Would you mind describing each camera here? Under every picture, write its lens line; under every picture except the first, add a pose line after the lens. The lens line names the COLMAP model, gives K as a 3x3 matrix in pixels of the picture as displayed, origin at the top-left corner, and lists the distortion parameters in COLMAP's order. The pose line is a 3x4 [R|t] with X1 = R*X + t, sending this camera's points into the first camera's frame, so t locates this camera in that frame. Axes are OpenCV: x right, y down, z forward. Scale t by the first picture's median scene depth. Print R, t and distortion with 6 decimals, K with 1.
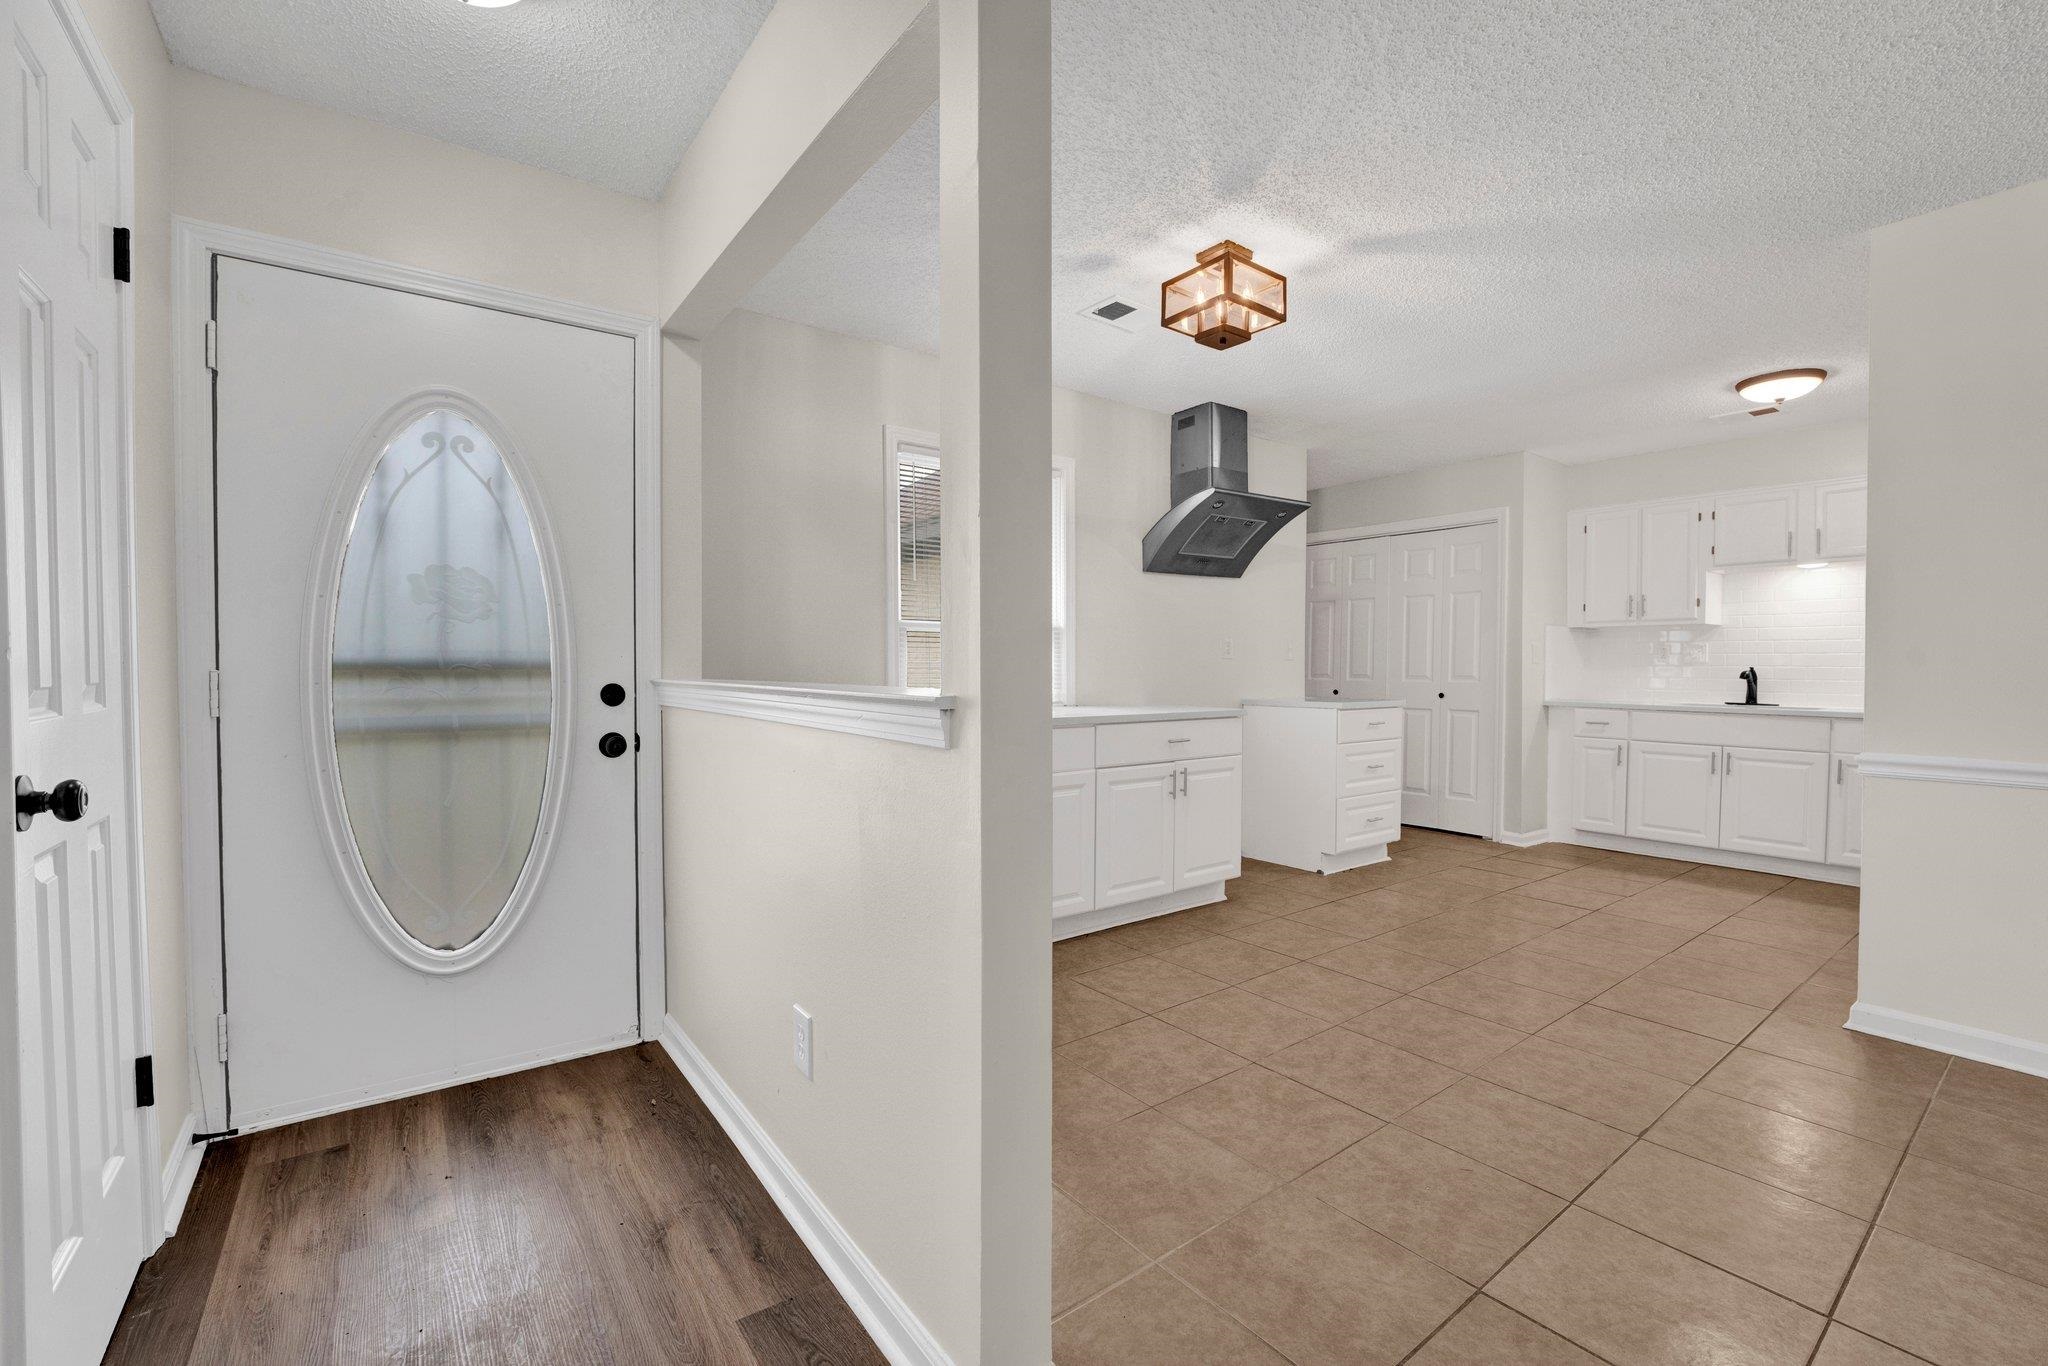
lens RADIAL K [[864.2, 0, 1020.7], [0, 864.2, 682.4], [0, 0, 1]] dist [-0.023898, 0.002580]
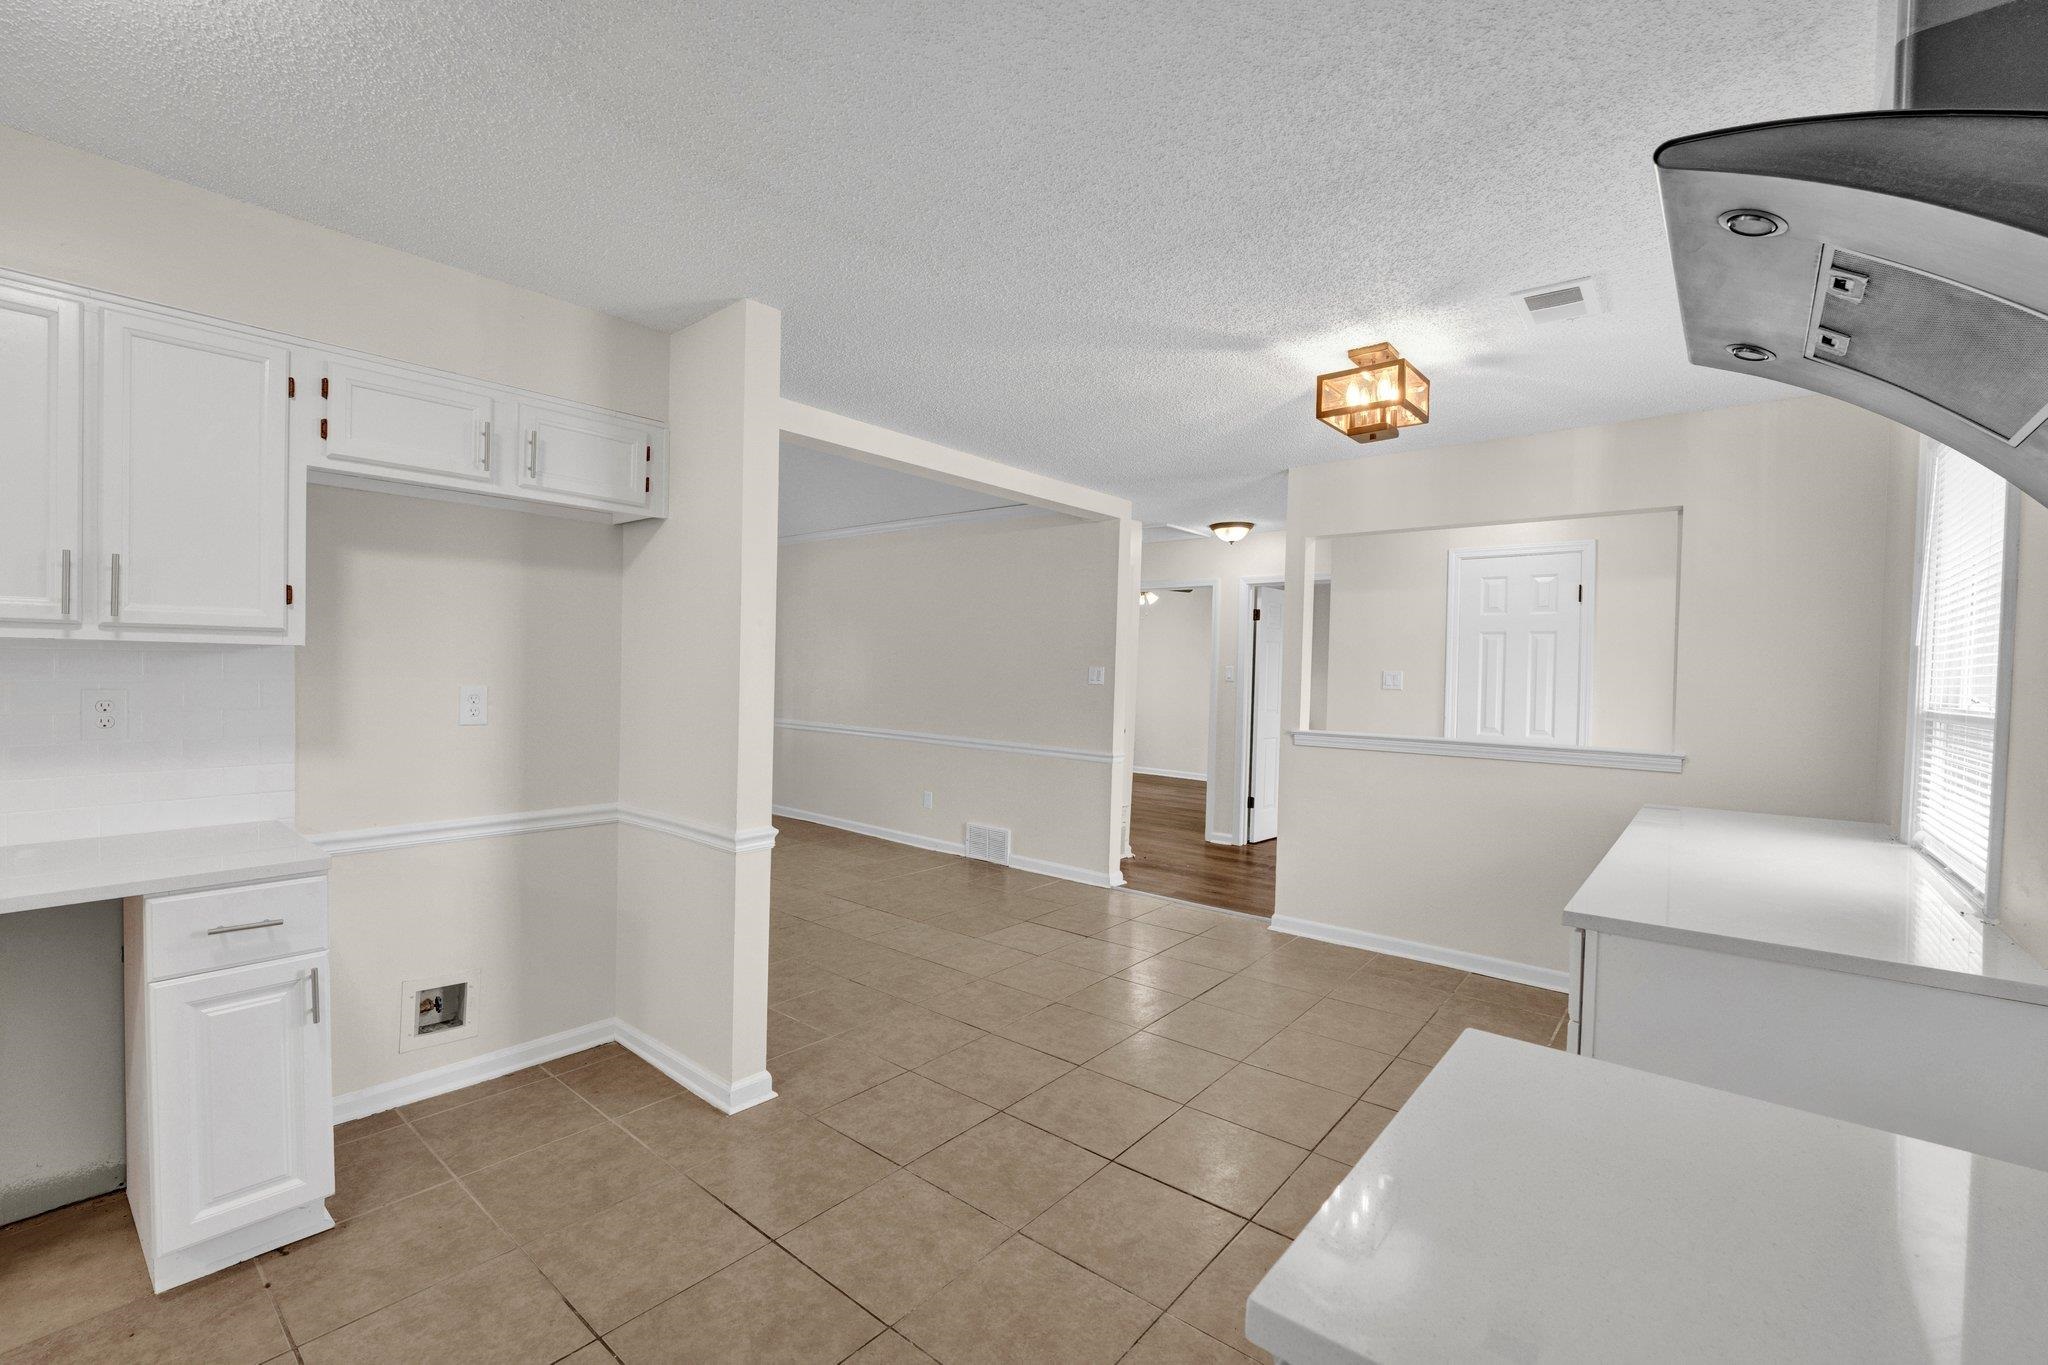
lens RADIAL K [[864.2, 0, 1027.5], [0, 864.2, 677.7], [0, 0, 1]] dist [-0.023898, 0.002580]
pose [[-0.970859, -0.021530, -0.238682, 0.523724], [-0.028599, 0.999248, 0.026194, -0.072600], [0.237939, 0.032257, -0.970744, 1.144438]]
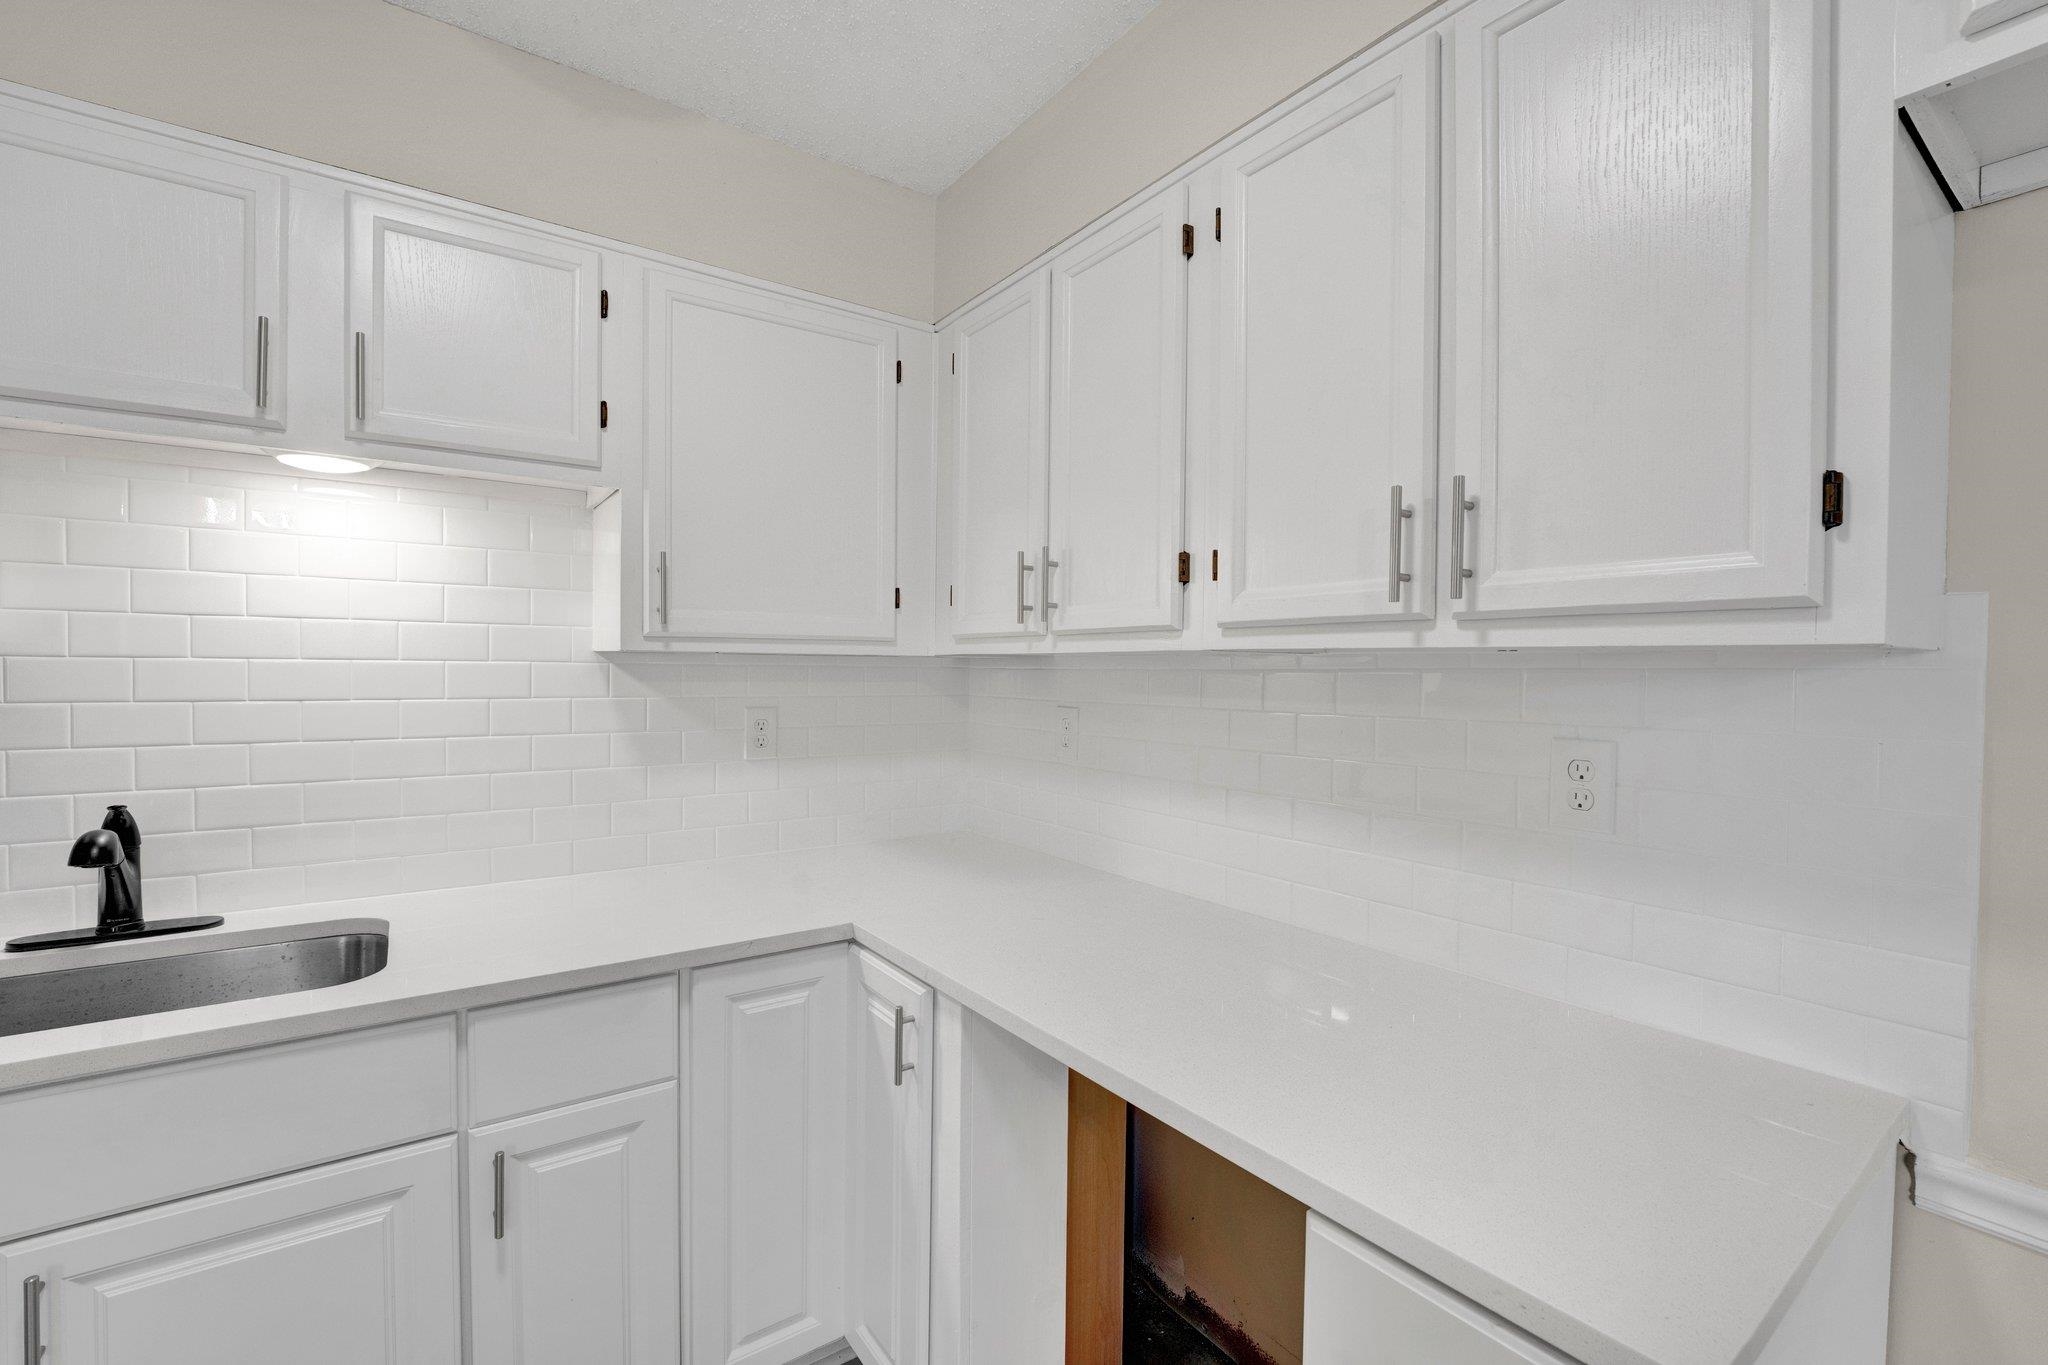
lens RADIAL K [[864.2, 0, 1023.2], [0, 864.2, 689.0], [0, 0, 1]] dist [-0.023898, 0.002580]
pose [[0.011405, -0.030830, 0.999460, 0.638981], [0.009258, 0.999485, 0.030725, -0.064711], [-0.999892, 0.008902, 0.011685, 0.759113]]
